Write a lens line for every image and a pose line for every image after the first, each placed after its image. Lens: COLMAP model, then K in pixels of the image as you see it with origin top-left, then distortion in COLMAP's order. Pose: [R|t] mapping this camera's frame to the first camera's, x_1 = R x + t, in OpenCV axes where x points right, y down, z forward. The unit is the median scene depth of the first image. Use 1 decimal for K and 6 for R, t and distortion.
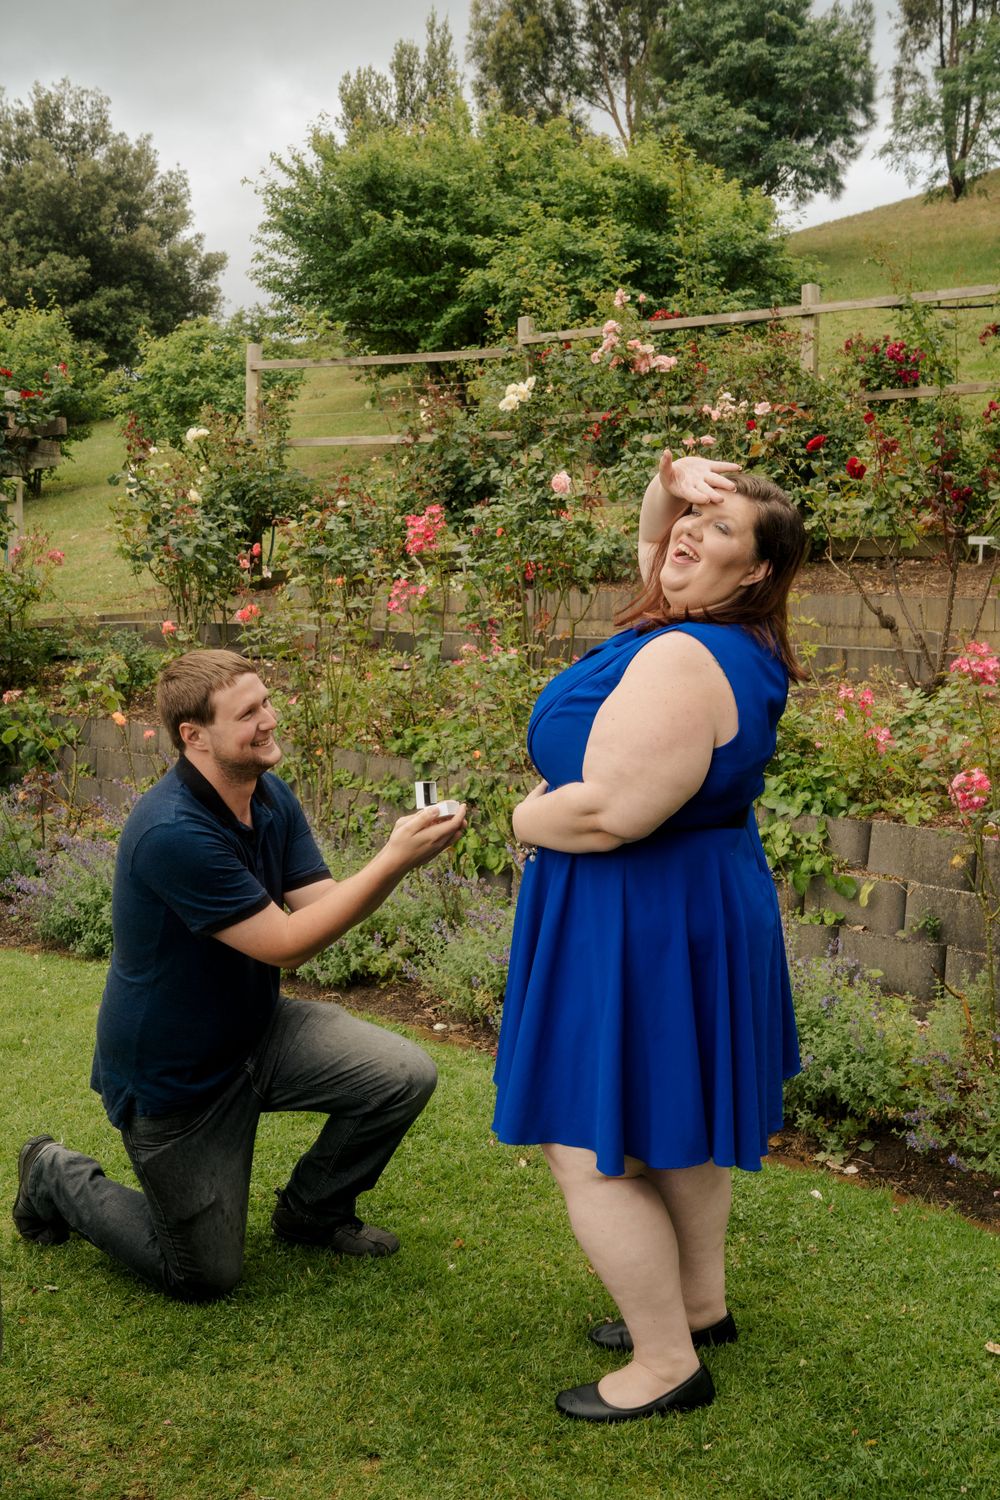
lens RADIAL K [[1450.0, 0, 490.6], [0, 1450.0, 759.5], [0, 0, 1]] dist [-0.107052, 0.146223]
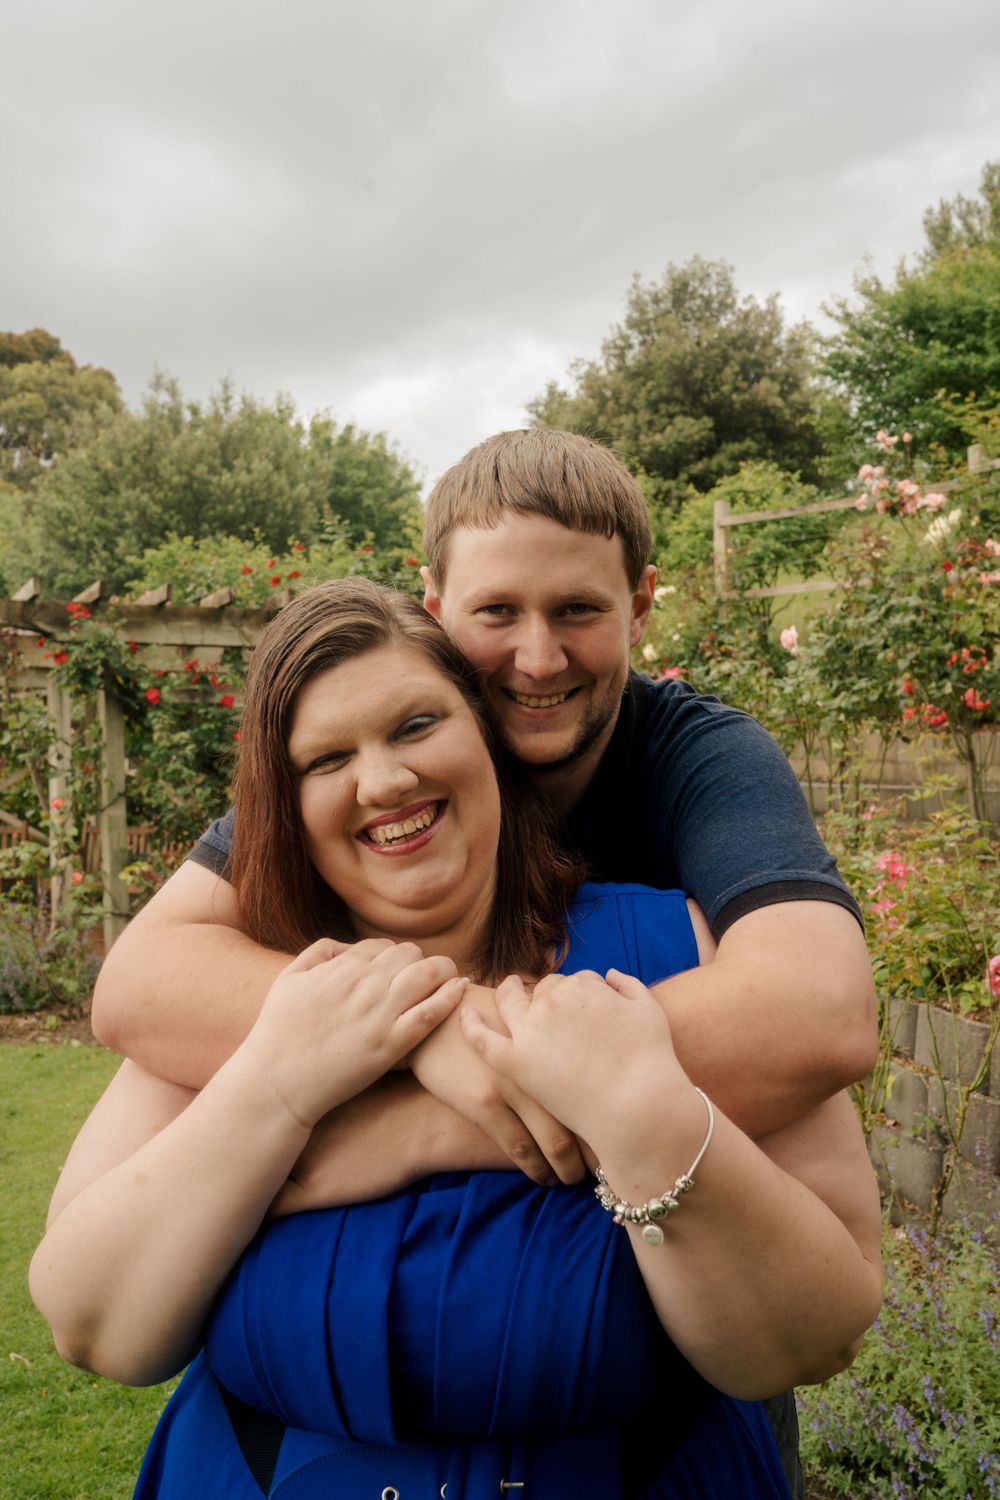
lens RADIAL K [[1448.2, 0, 506.4], [0, 1448.2, 788.2], [0, 0, 1]] dist [-0.096652, 0.124256]
pose [[0.883050, -0.018345, -0.468920, 0.140796], [-0.014876, 0.997639, -0.067045, -0.009236], [0.469043, 0.066180, 0.880692, 0.023341]]
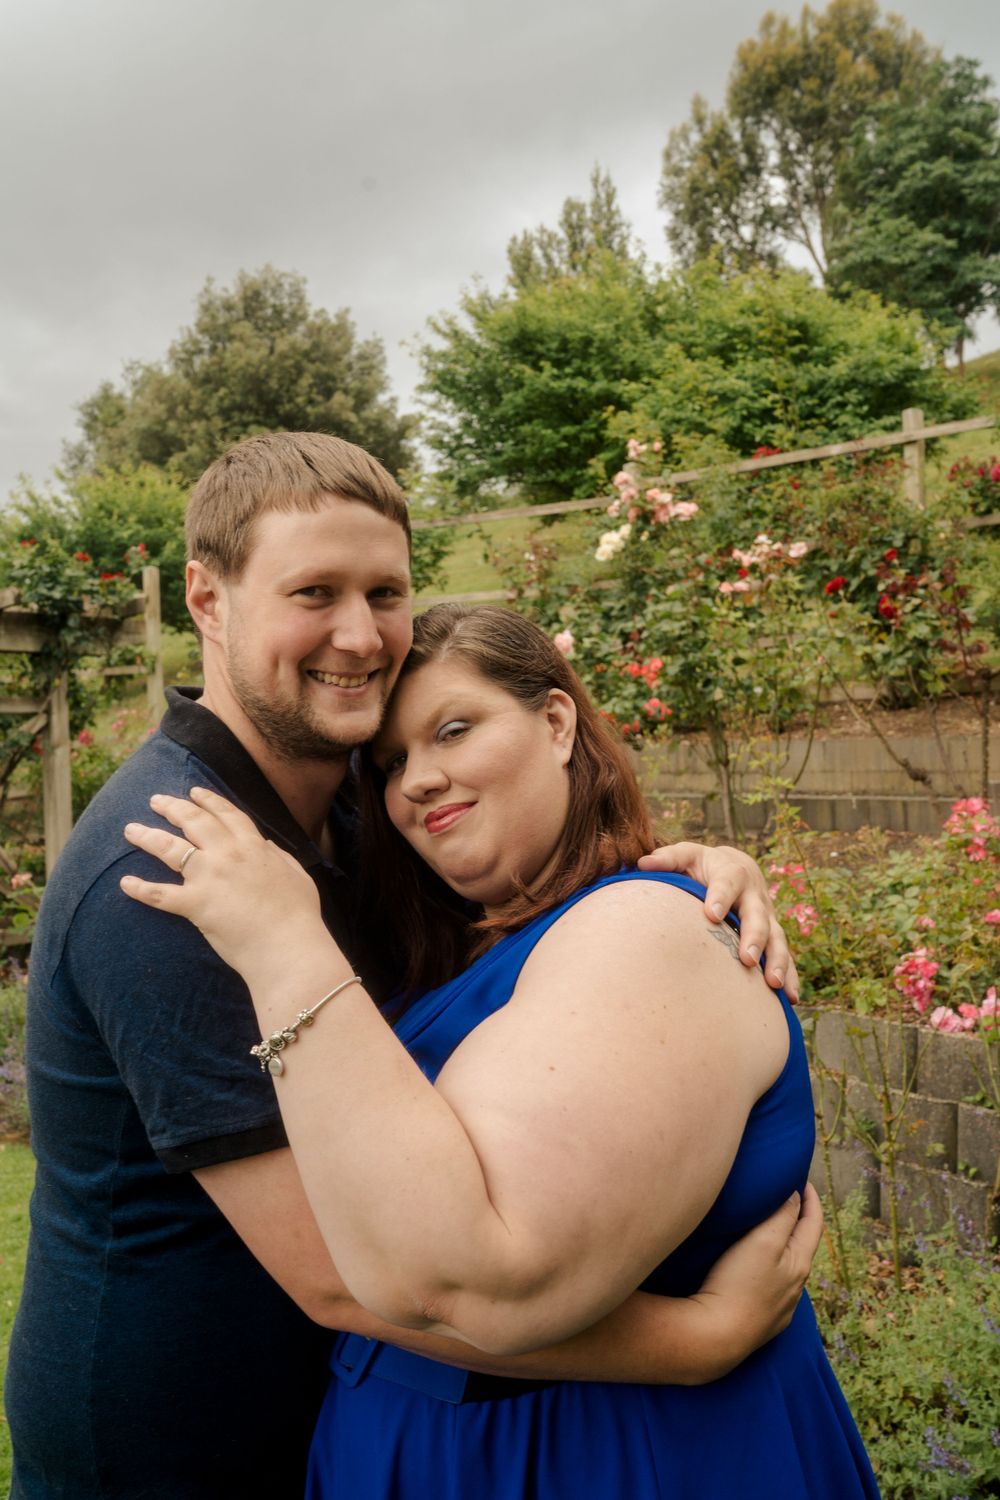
lens RADIAL K [[1467.1, 0, 486.4], [0, 1467.1, 758.7], [0, 0, 1]] dist [-0.098393, 0.155934]
pose [[0.983650, -0.039232, -0.175768, 0.069767], [0.022034, 0.994869, -0.098746, -0.008241], [0.178740, 0.093259, 0.979467, 0.017698]]
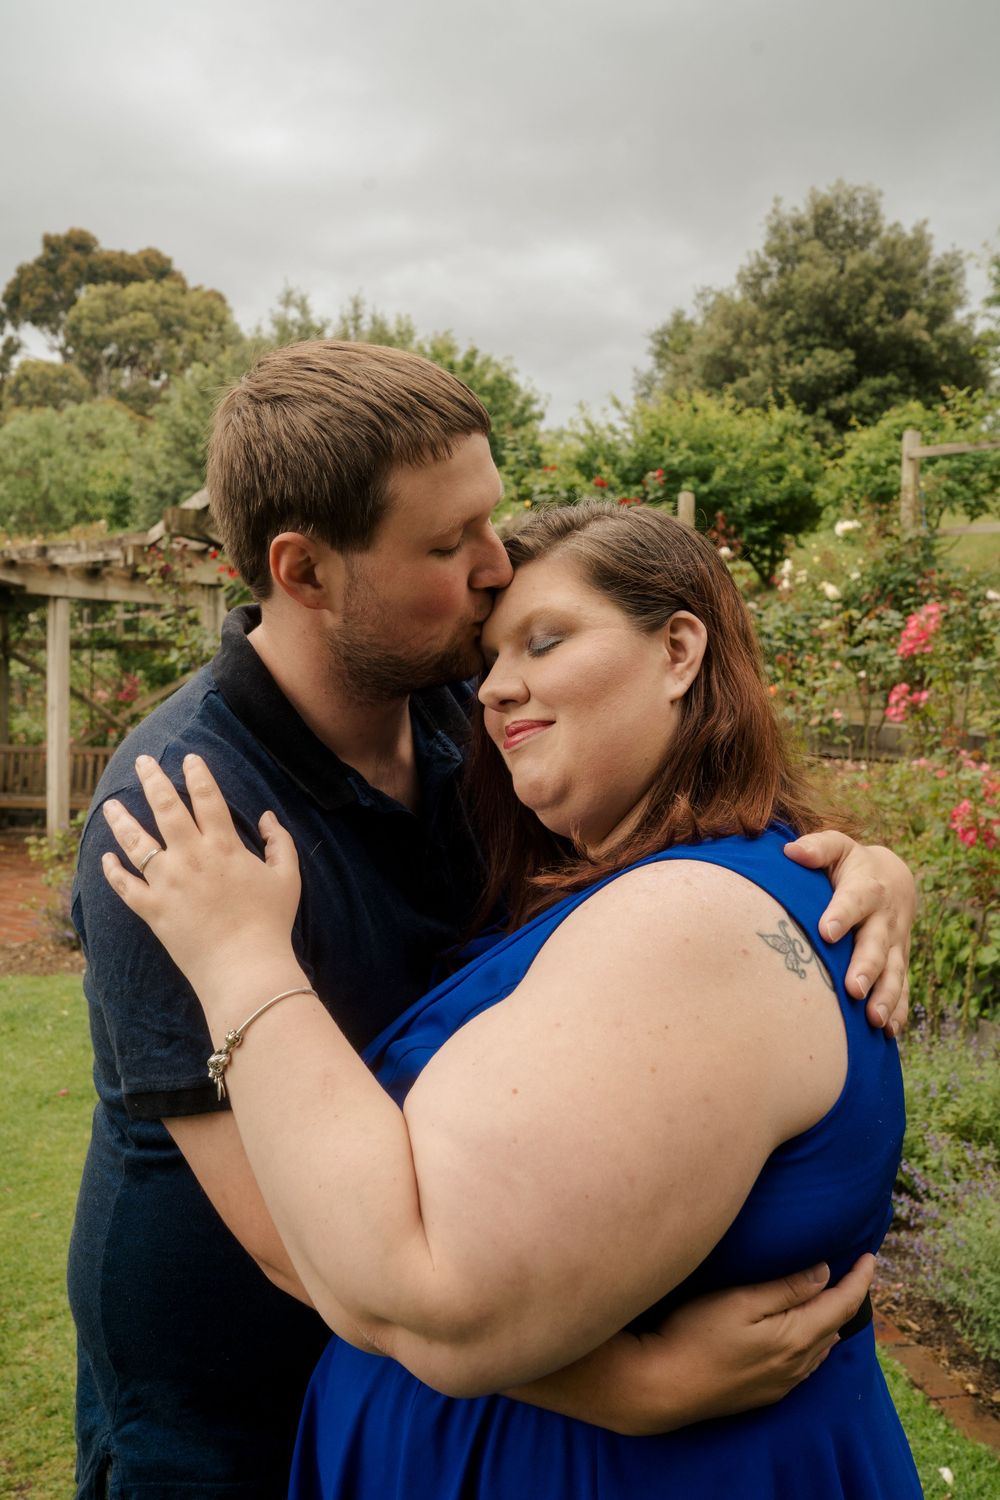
lens RADIAL K [[1461.3, 0, 489.3], [0, 1461.3, 755.2], [0, 0, 1]] dist [-0.097957, 0.152032]
pose [[0.847621, 0.026144, -0.529957, 0.089123], [-0.058623, 0.997285, -0.044564, -0.010556], [0.527353, 0.068841, 0.846853, 0.036599]]
